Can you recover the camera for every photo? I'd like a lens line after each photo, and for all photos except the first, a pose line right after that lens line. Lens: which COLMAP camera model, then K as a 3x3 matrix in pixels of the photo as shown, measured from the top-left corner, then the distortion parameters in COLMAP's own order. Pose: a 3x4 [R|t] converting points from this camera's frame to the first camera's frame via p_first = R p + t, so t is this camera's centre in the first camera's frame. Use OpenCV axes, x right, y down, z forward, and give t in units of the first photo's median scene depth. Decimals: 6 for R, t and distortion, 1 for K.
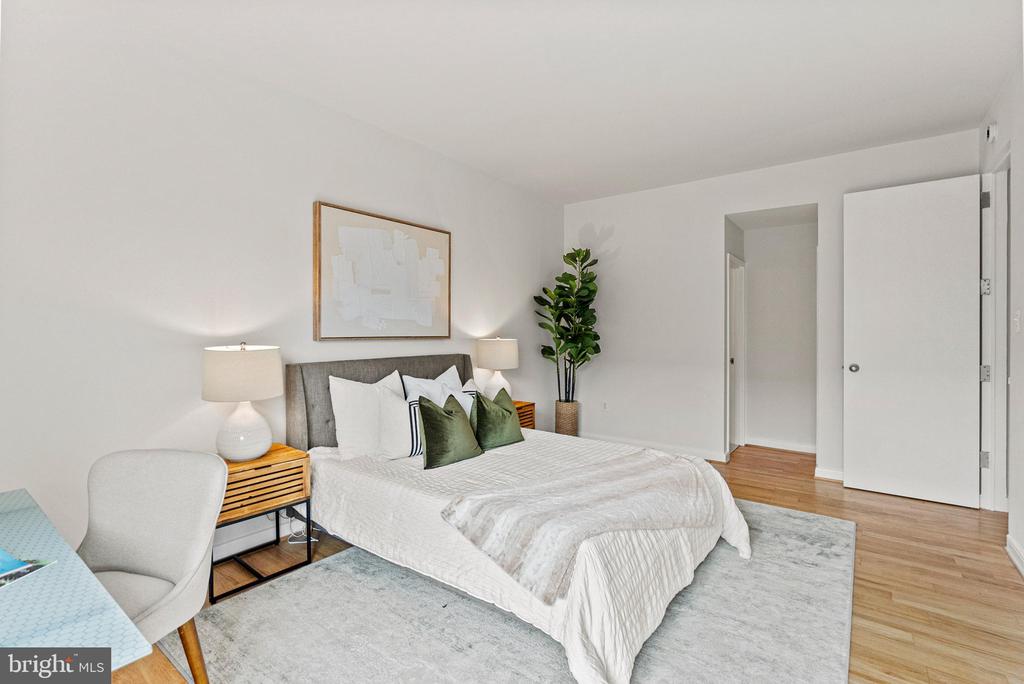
lens RADIAL K [[463.5, 0, 514.4], [0, 463.5, 335.6], [0, 0, 1]] dist [0.002288, 0.000210]
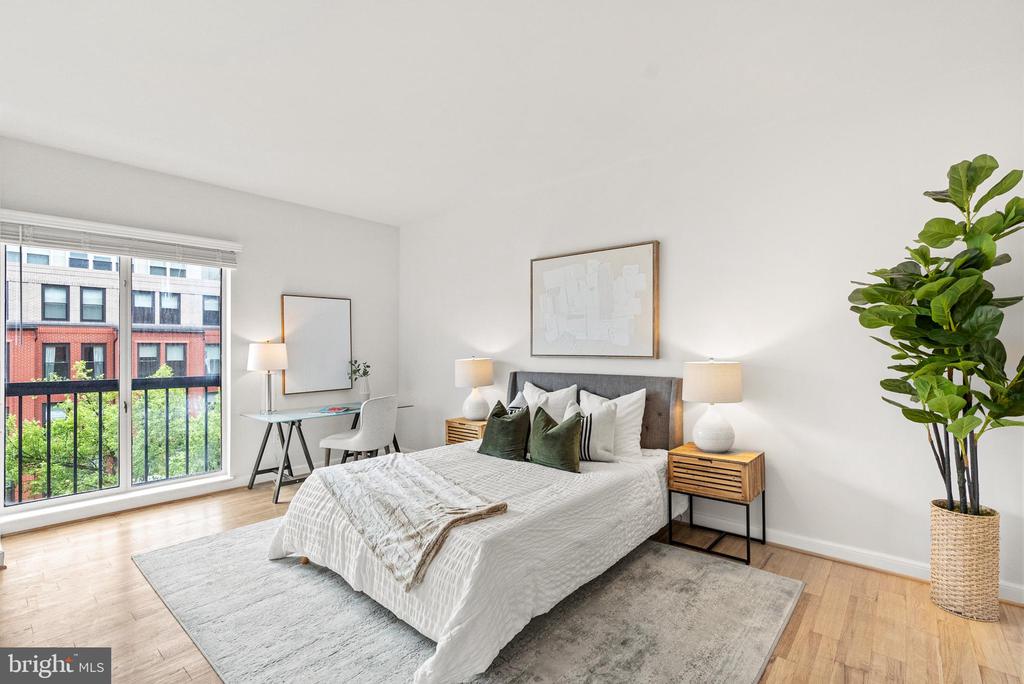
lens RADIAL K [[463.5, 0, 506.1], [0, 463.5, 345.8], [0, 0, 1]] dist [0.002288, 0.000210]
pose [[-0.071654, -0.015671, -0.997306, 0.870055], [-0.014680, 0.999785, -0.014655, -0.001942], [0.997322, 0.013591, -0.071868, 0.882215]]
